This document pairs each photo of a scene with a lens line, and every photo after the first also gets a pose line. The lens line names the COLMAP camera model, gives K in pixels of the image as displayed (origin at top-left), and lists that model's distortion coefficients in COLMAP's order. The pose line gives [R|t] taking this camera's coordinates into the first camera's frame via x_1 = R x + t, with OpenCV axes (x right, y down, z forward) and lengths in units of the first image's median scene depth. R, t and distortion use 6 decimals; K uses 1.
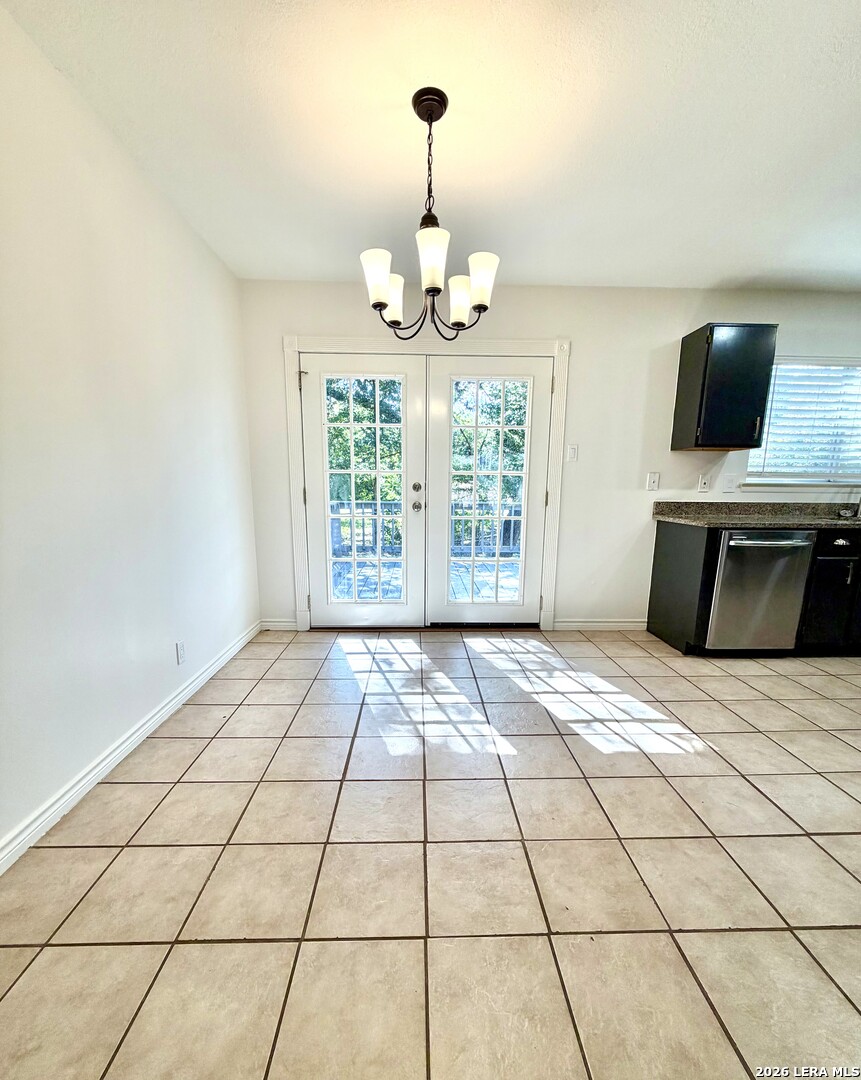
lens RADIAL K [[449.4, 0, 430.1], [0, 449.4, 571.9], [0, 0, 1]] dist [-0.001468, -0.000098]
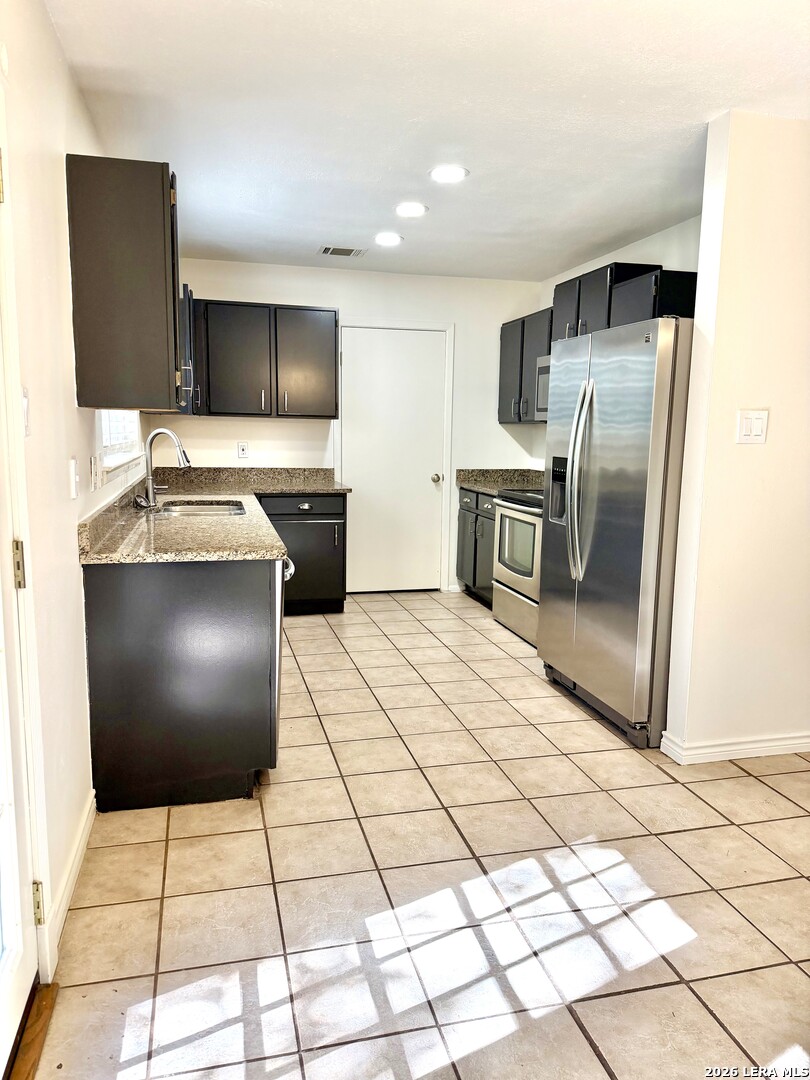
lens RADIAL K [[765.2, 0, 399.9], [0, 765.2, 546.7], [0, 0, 1]] dist [0.046313, -0.006484]
pose [[-0.214300, -0.160607, 0.963473, -0.274723], [0.165689, 0.966117, 0.197901, -0.230618], [-0.962612, 0.202048, -0.180429, 0.854822]]
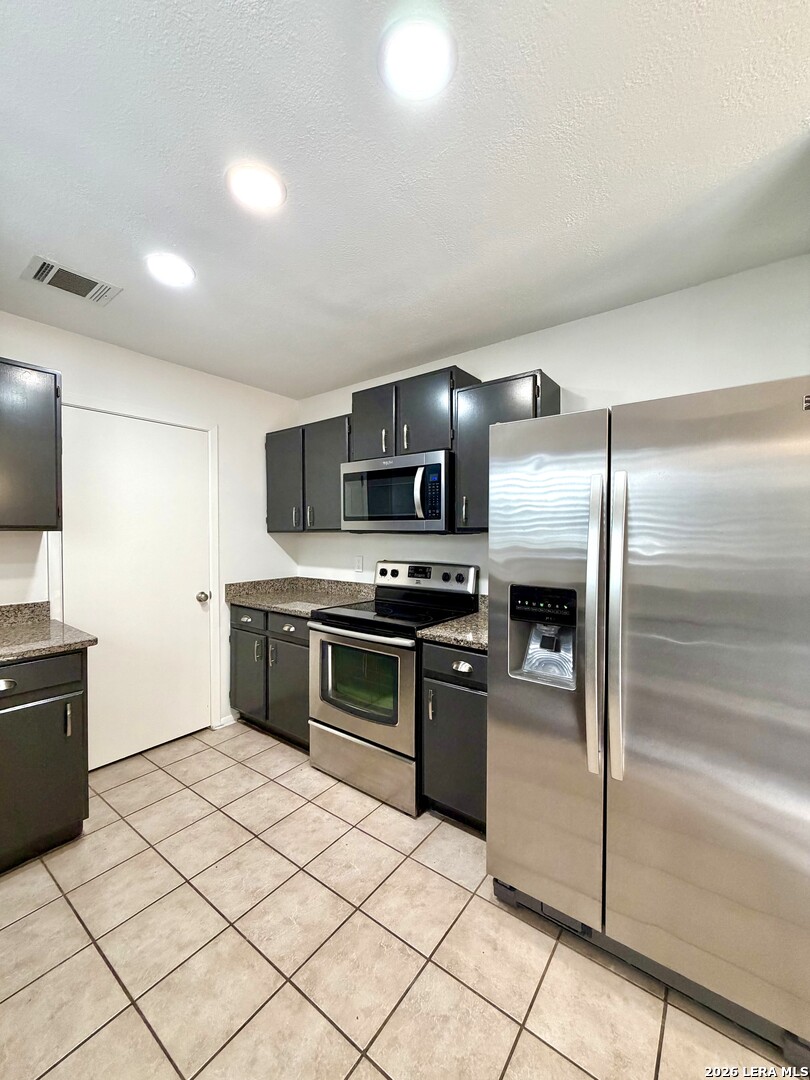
lens RADIAL K [[429.8, 0, 406.2], [0, 429.8, 535.6], [0, 0, 1]] dist [-0.000603, -0.000502]
pose [[-0.780003, -0.013131, 0.625638, 0.604882], [0.111516, 0.980860, 0.159618, -0.228451], [-0.615759, 0.194271, -0.763609, 0.798077]]
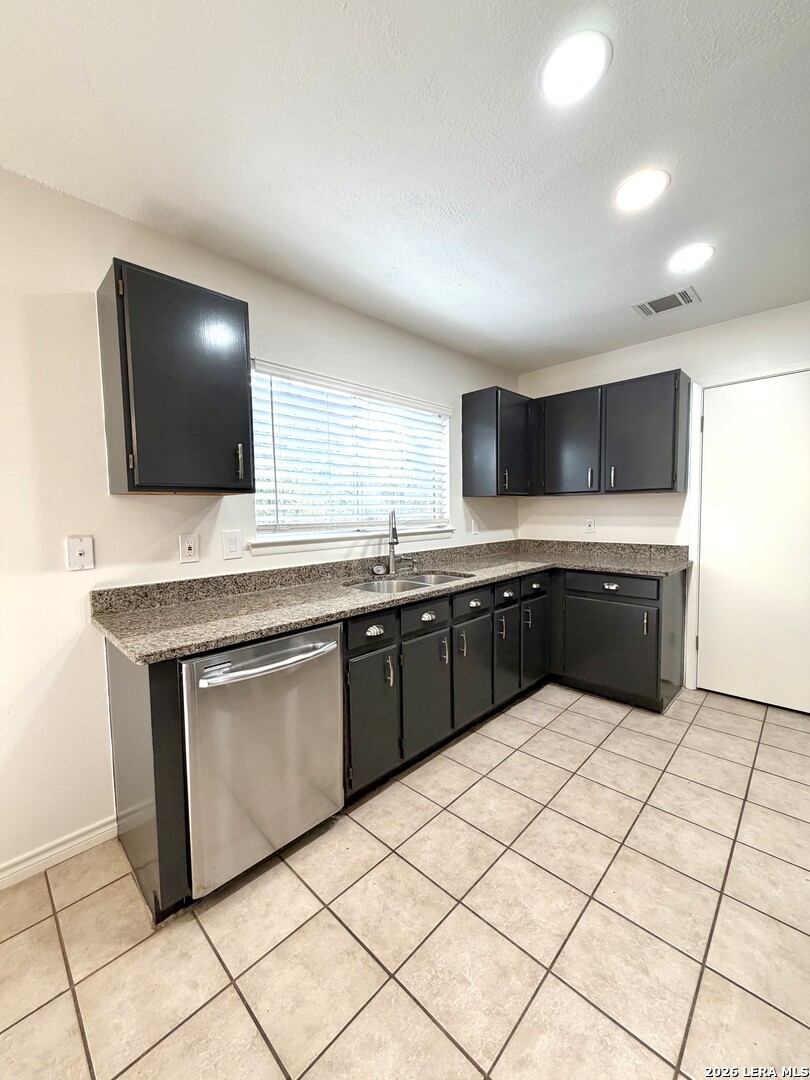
lens RADIAL K [[429.8, 0, 398.0], [0, 429.8, 537.2], [0, 0, 1]] dist [-0.000603, -0.000502]
pose [[0.730689, -0.065529, 0.679558, 0.430563], [0.151197, 0.986198, -0.067475, -0.132360], [-0.665757, 0.152050, 0.730512, 0.403297]]
